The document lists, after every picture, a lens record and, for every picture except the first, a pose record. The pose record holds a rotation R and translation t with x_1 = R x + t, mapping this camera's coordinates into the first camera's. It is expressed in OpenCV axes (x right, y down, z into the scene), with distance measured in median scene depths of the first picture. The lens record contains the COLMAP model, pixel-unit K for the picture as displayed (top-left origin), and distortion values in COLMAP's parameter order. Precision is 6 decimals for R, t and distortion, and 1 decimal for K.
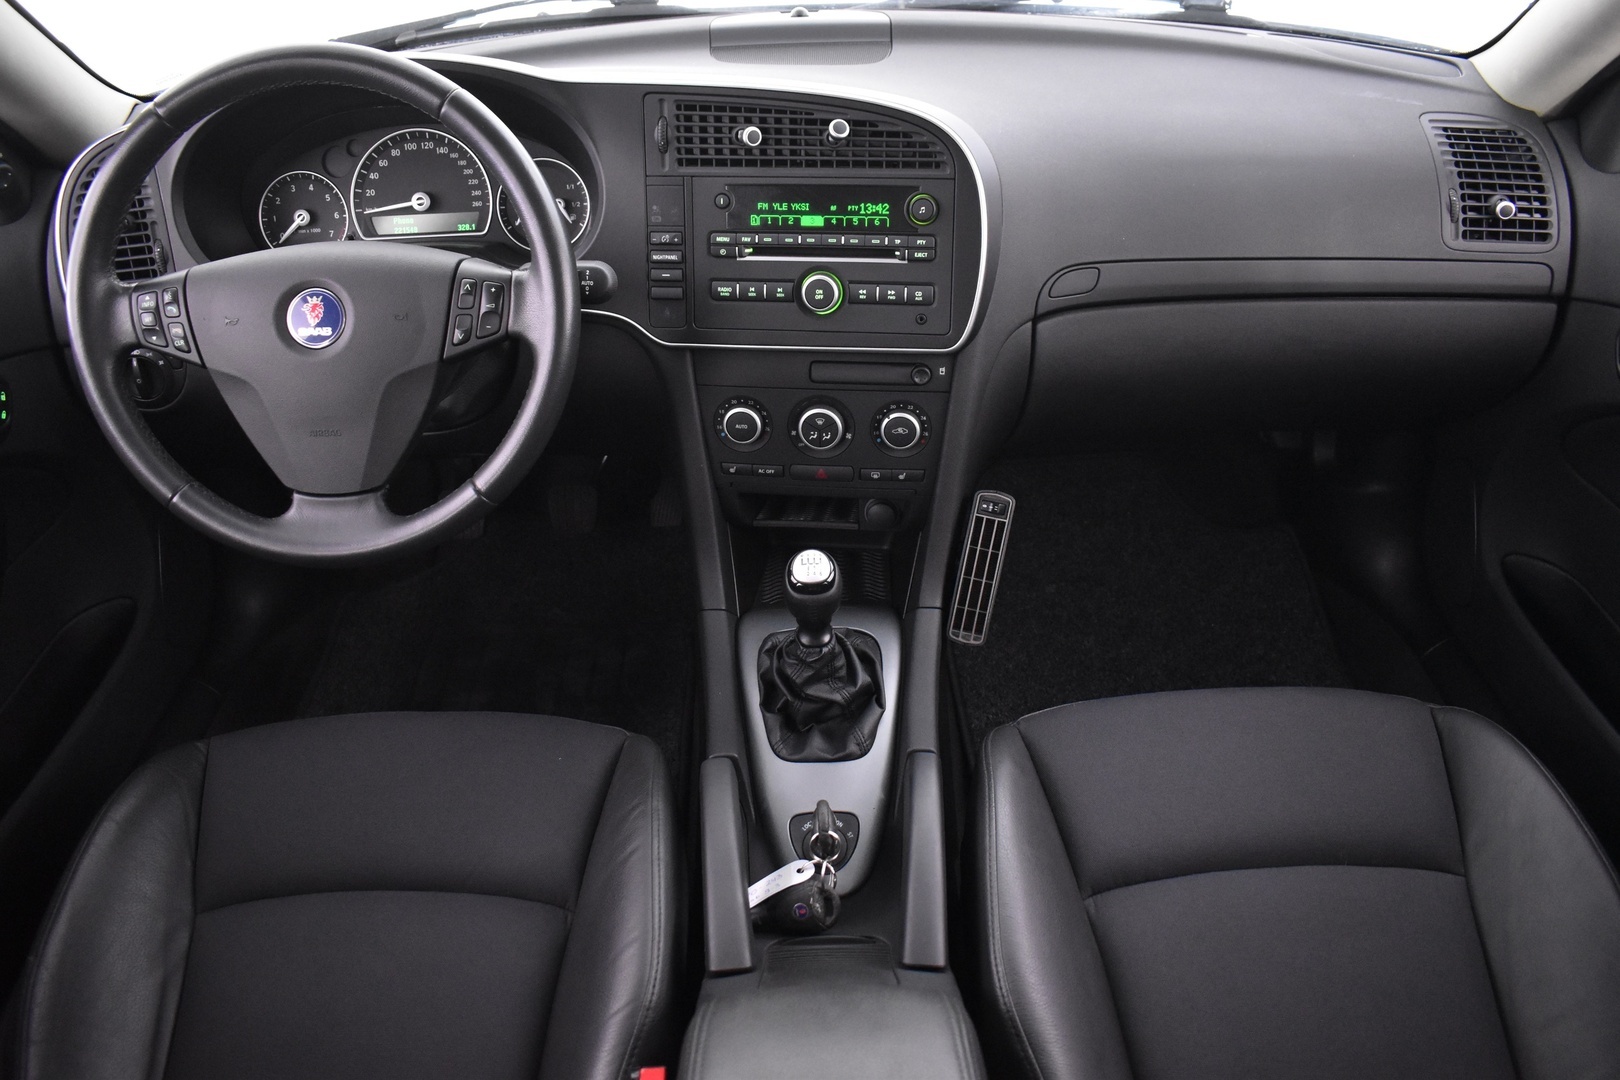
lens RADIAL K [[1260.2, 0, 808.6], [0, 1260.2, 517.3], [0, 0, 1]] dist [-0.090649, -0.000047]
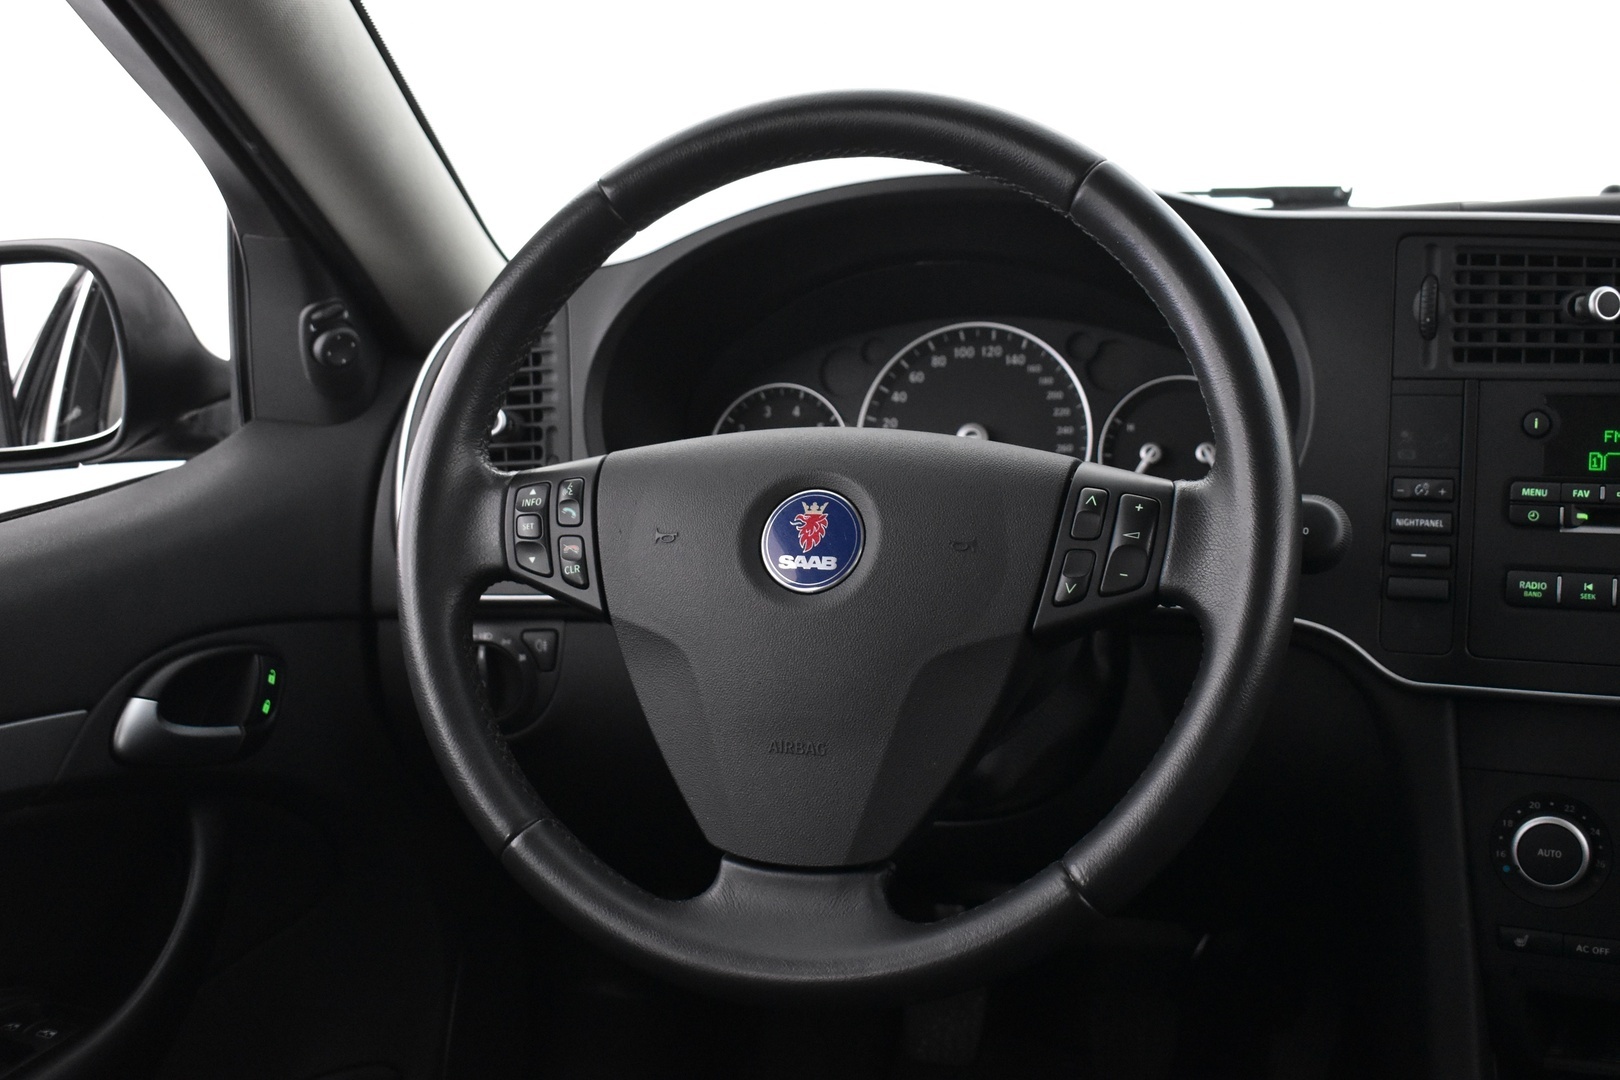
lens RADIAL K [[1821.4, 0, 809.2], [0, 1821.4, 521.1], [0, 0, 1]] dist [-0.081599, 0.027407]
pose [[0.949573, 0.037977, -0.311238, -0.124005], [-0.139505, 0.940146, -0.310908, 0.073642], [0.280802, 0.338649, 0.898035, 0.224774]]
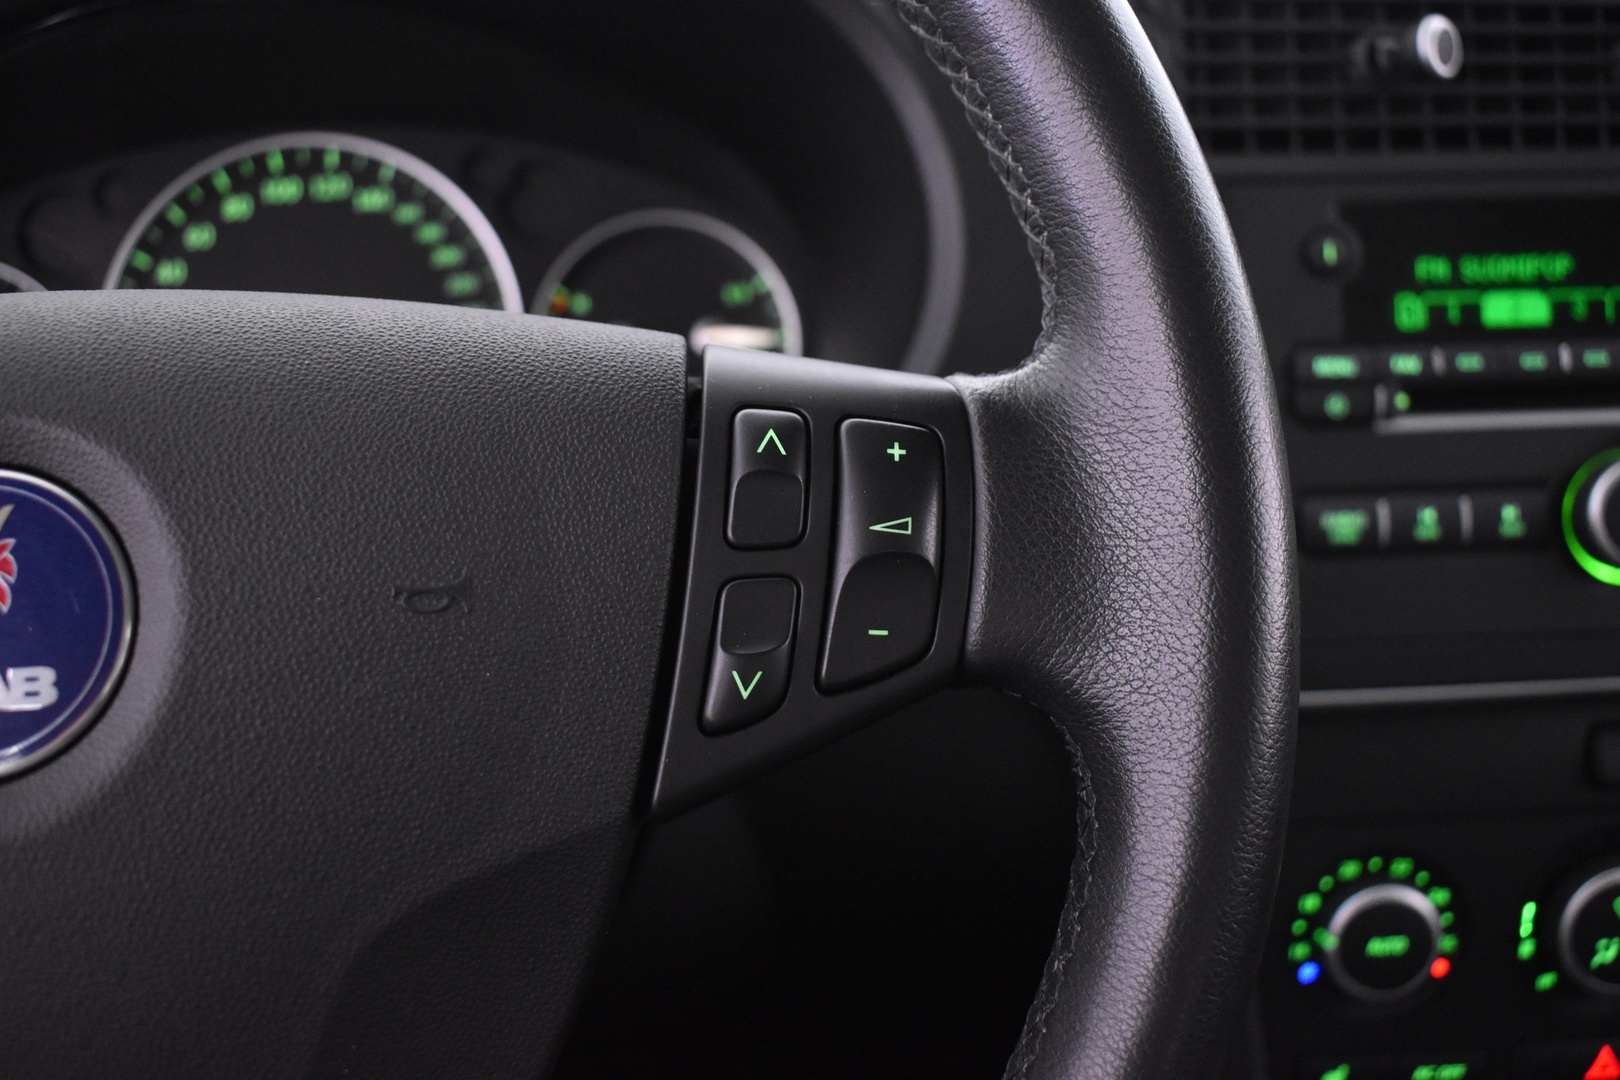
lens RADIAL K [[1533.0, 0, 810.0], [0, 1533.0, 540.0], [0, 0, 1]] dist [-0.087279, -0.000649]
pose [[0.989731, -0.045723, 0.135434, -0.259238], [0.079343, 0.963831, -0.254429, -0.090440], [-0.118902, 0.262562, 0.957561, 0.657000]]
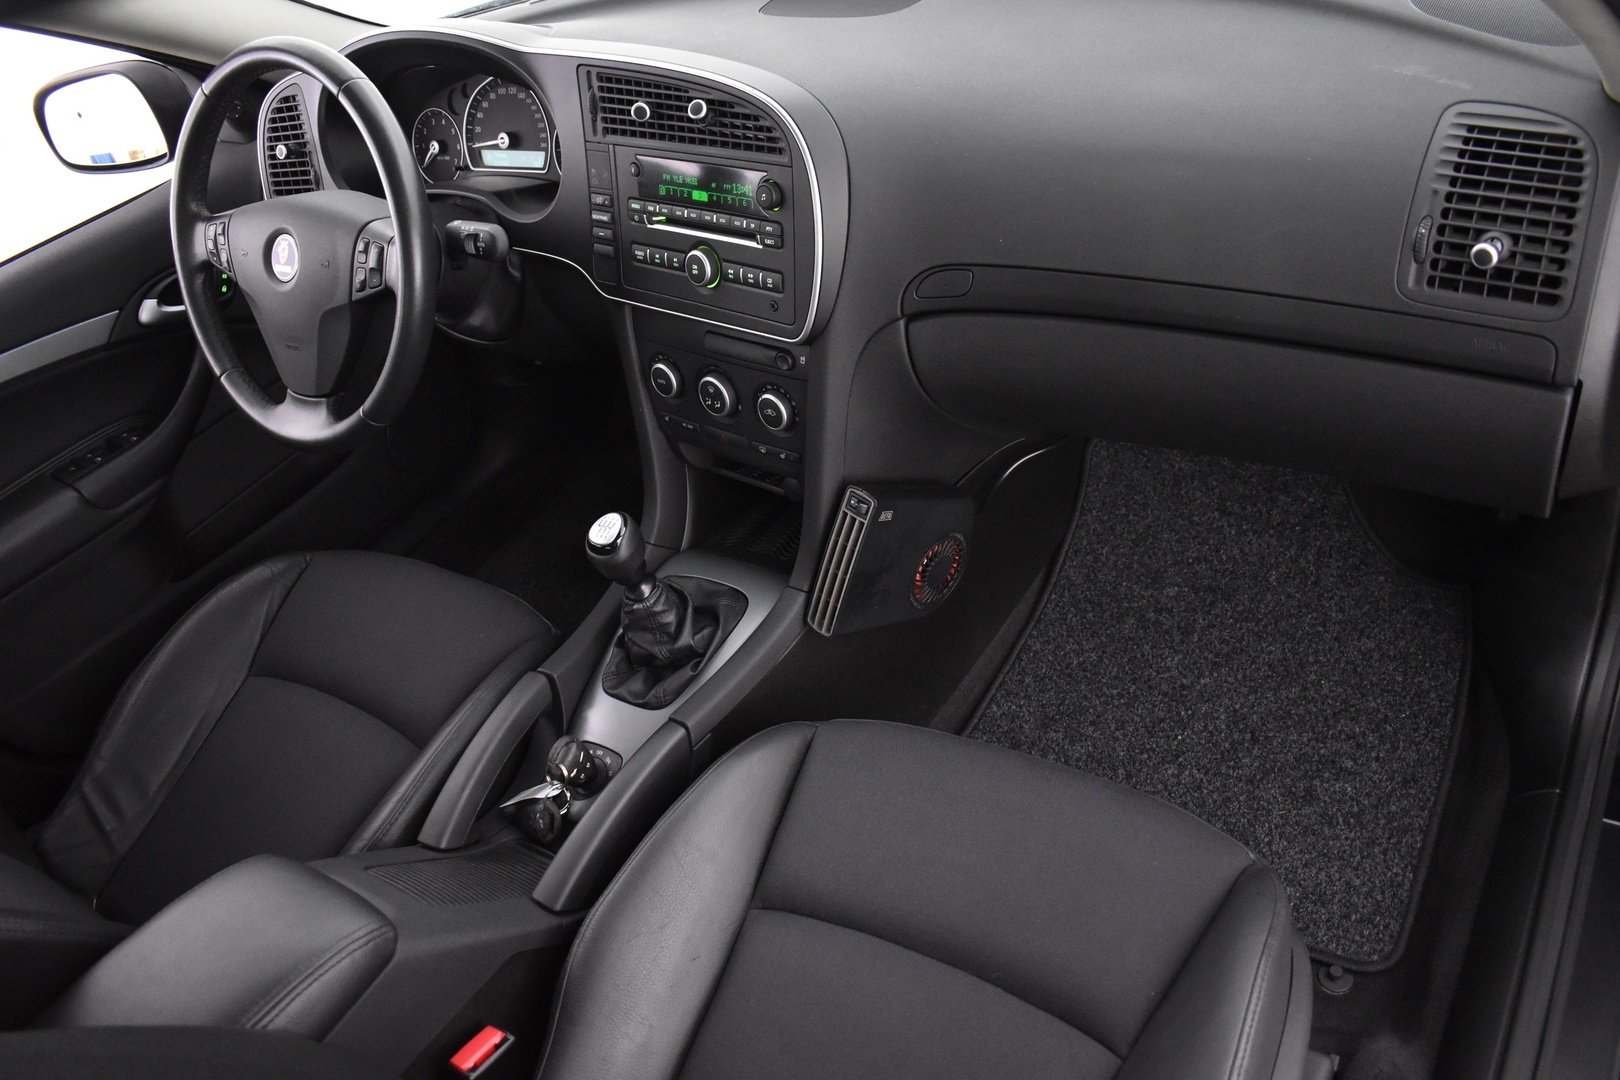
lens RADIAL K [[1260.2, 0, 810.5], [0, 1260.2, 518.1], [0, 0, 1]] dist [-0.098193, 0.000737]
pose [[0.826423, 0.217788, -0.519224, 0.660696], [-0.145303, 0.973421, 0.177028, -0.174658], [0.543978, -0.070856, 0.836103, 0.182700]]
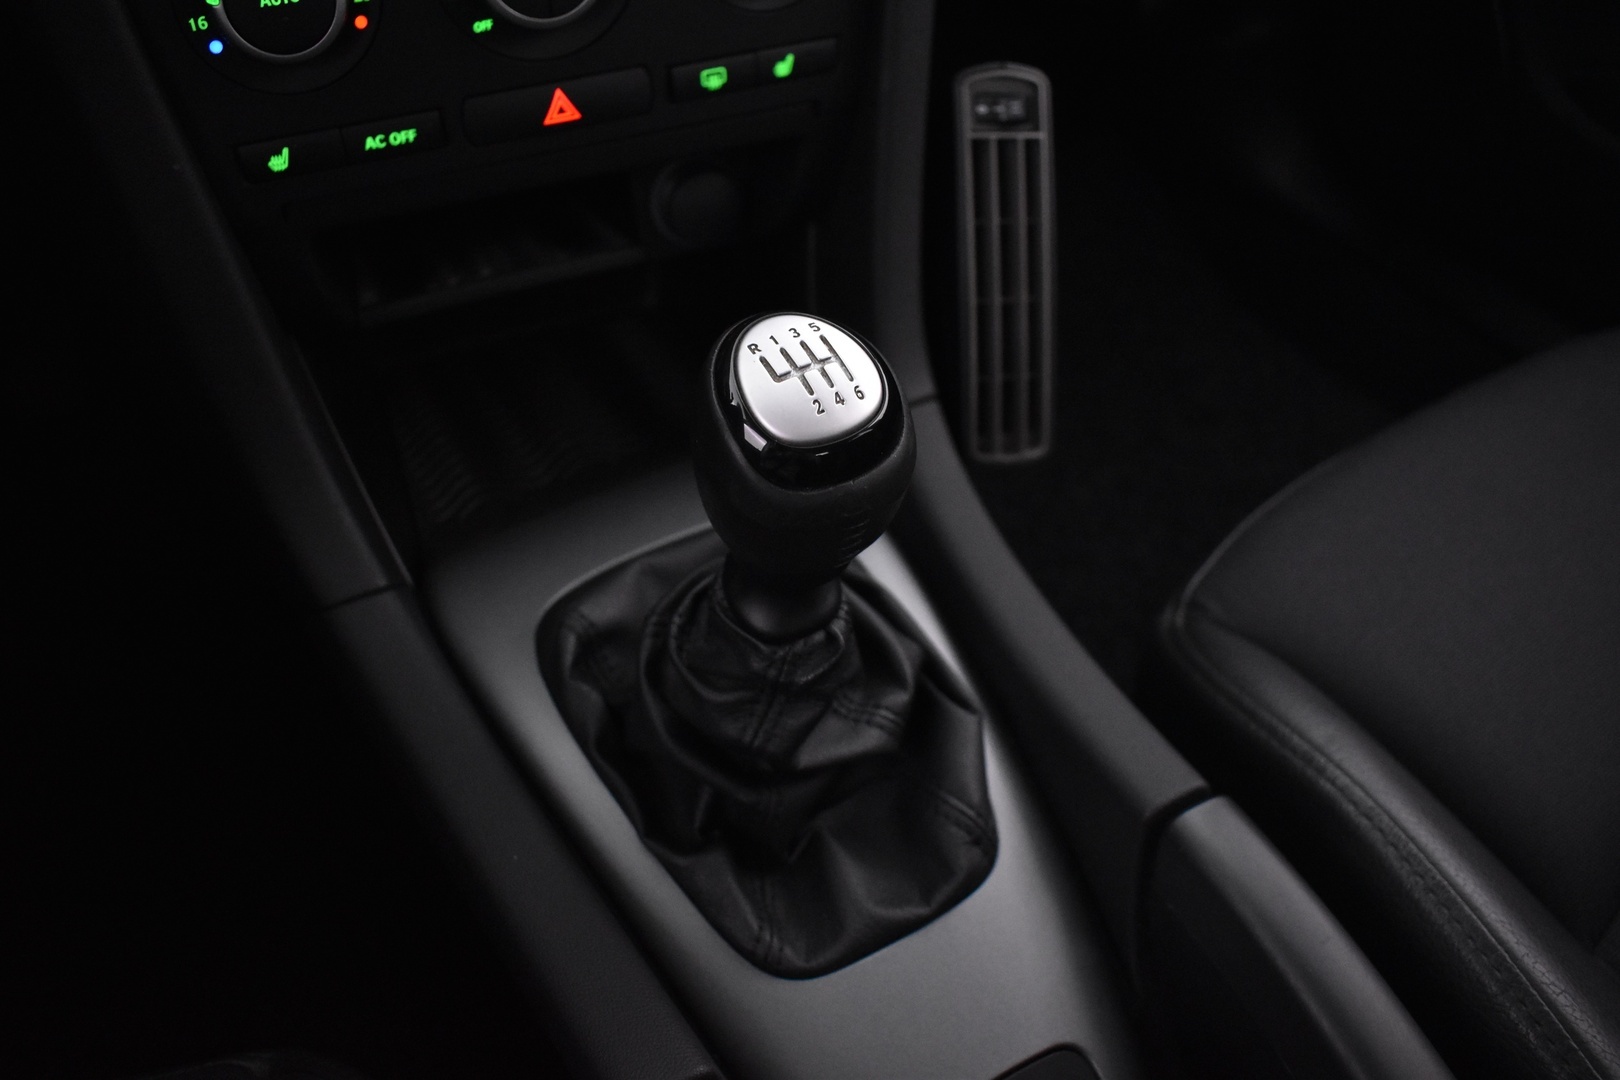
lens RADIAL K [[1260.2, 0, 808.6], [0, 1260.2, 517.3], [0, 0, 1]] dist [-0.090649, -0.000047]
pose [[0.861633, -0.324934, 0.389880, -0.102247], [0.243783, 0.938737, 0.243602, 0.002674], [-0.445149, -0.114850, 0.888061, 0.715500]]
